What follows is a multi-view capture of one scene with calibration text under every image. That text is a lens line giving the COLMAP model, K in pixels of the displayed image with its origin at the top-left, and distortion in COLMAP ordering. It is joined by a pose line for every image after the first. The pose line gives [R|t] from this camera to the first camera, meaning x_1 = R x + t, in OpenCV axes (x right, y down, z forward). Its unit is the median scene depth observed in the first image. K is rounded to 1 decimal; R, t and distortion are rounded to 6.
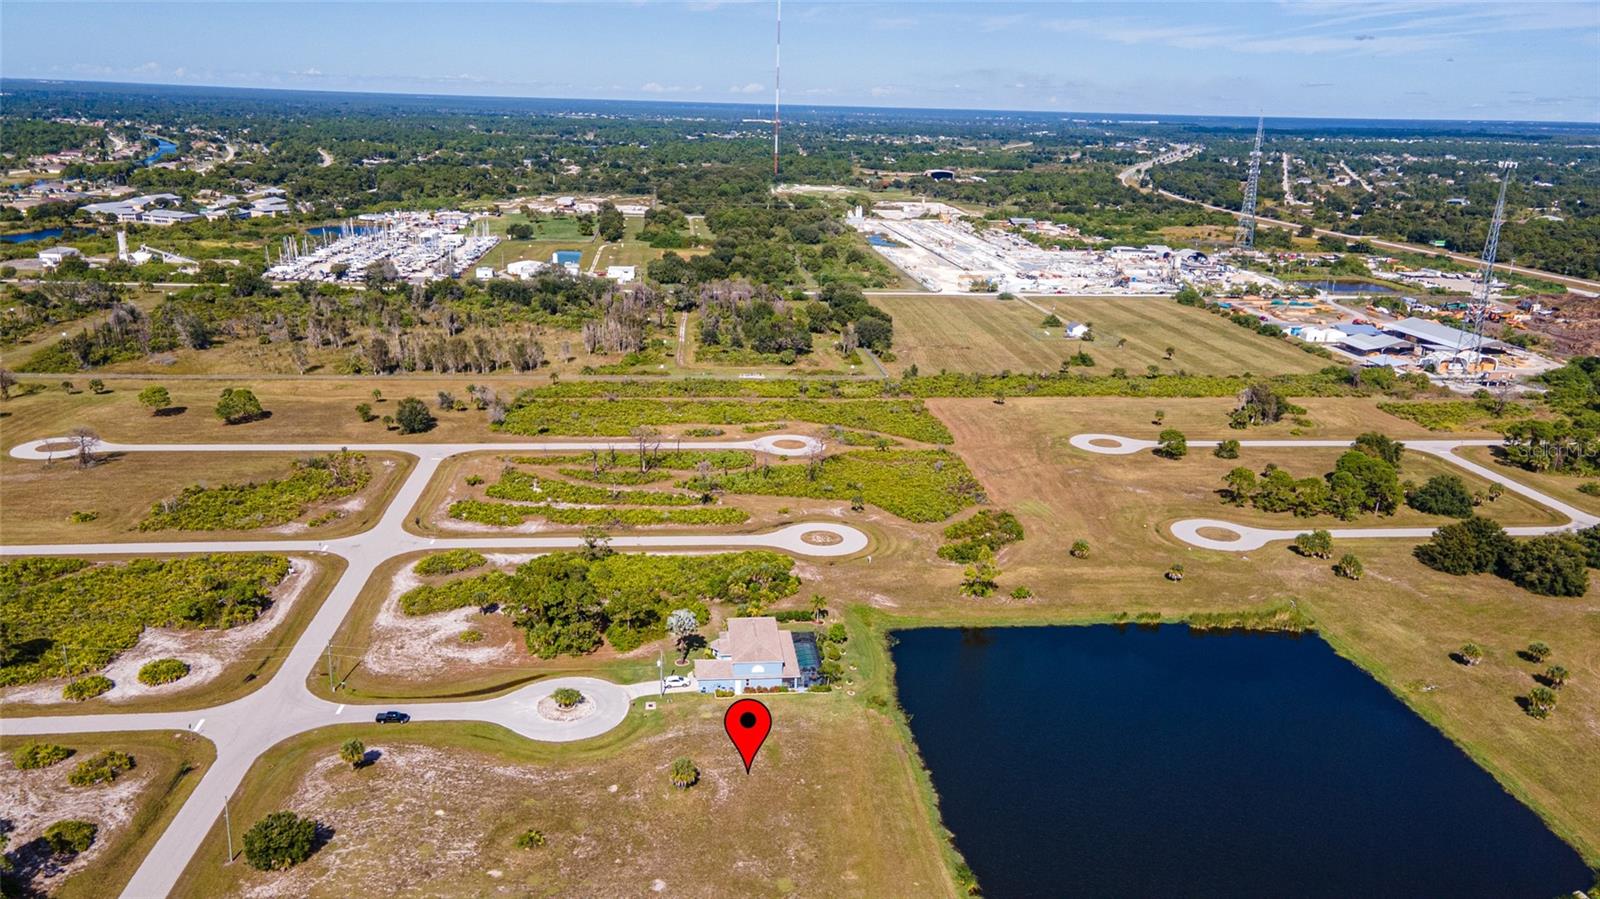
lens RADIAL K [[1169.9, 0, 795.3], [0, 1169.9, 447.1], [0, 0, 1]] dist [0.010726, 0.059413]
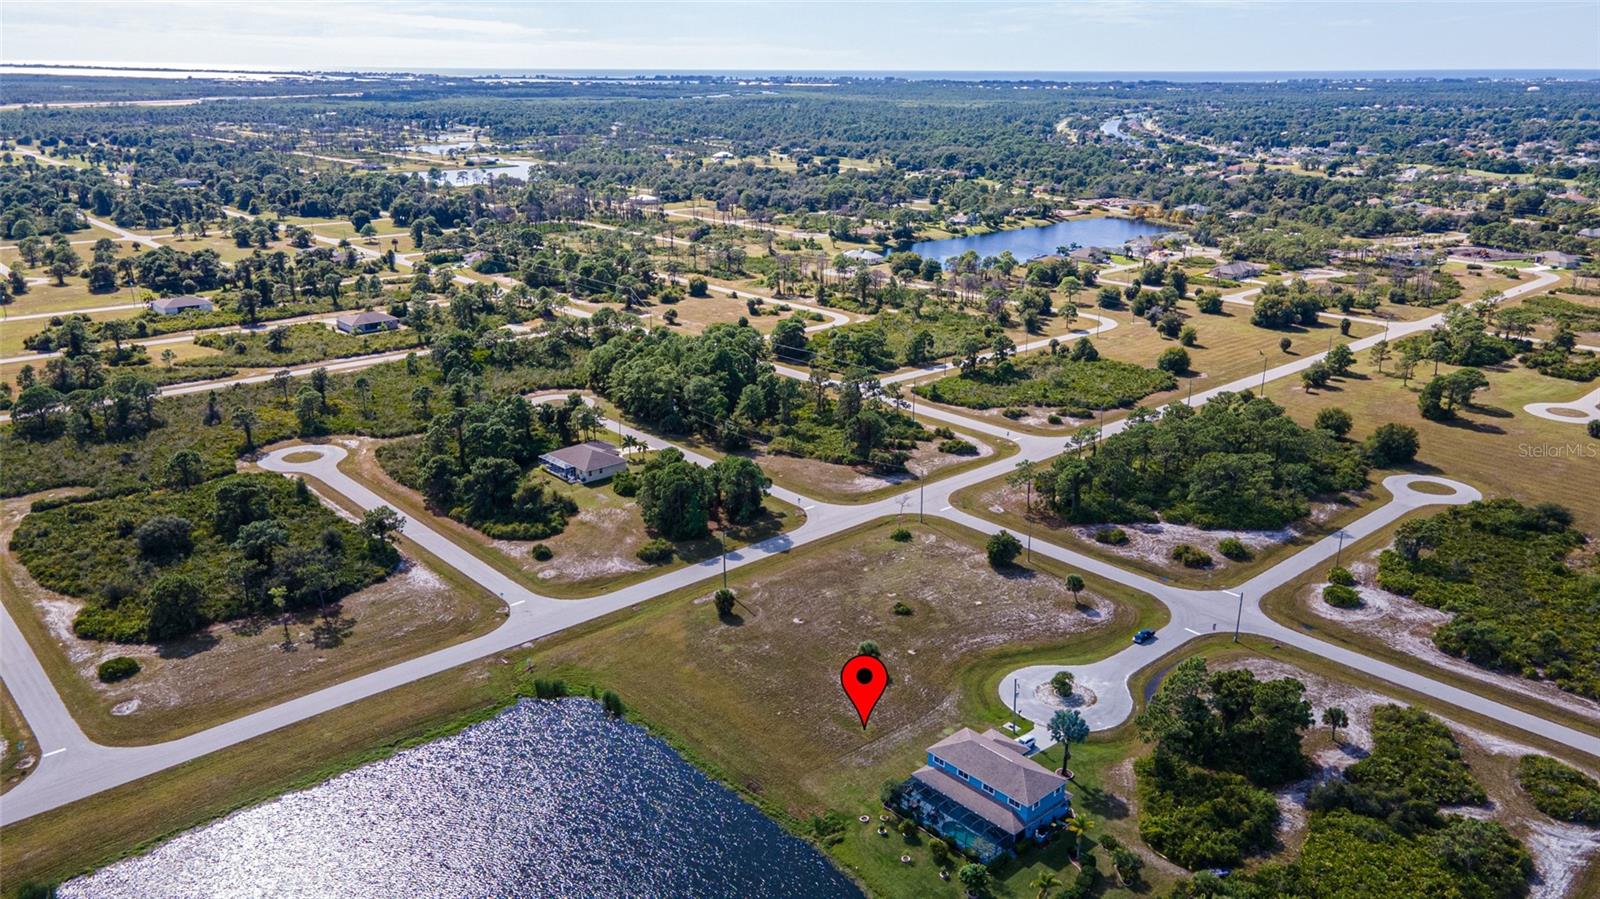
lens RADIAL K [[1169.9, 0, 795.3], [0, 1169.9, 447.1], [0, 0, 1]] dist [0.010726, 0.059413]
pose [[-0.807715, 0.154435, -0.568988, 0.370802], [-0.193318, 0.842354, 0.503059, -0.291634], [0.556979, 0.516323, -0.650527, 1.014002]]
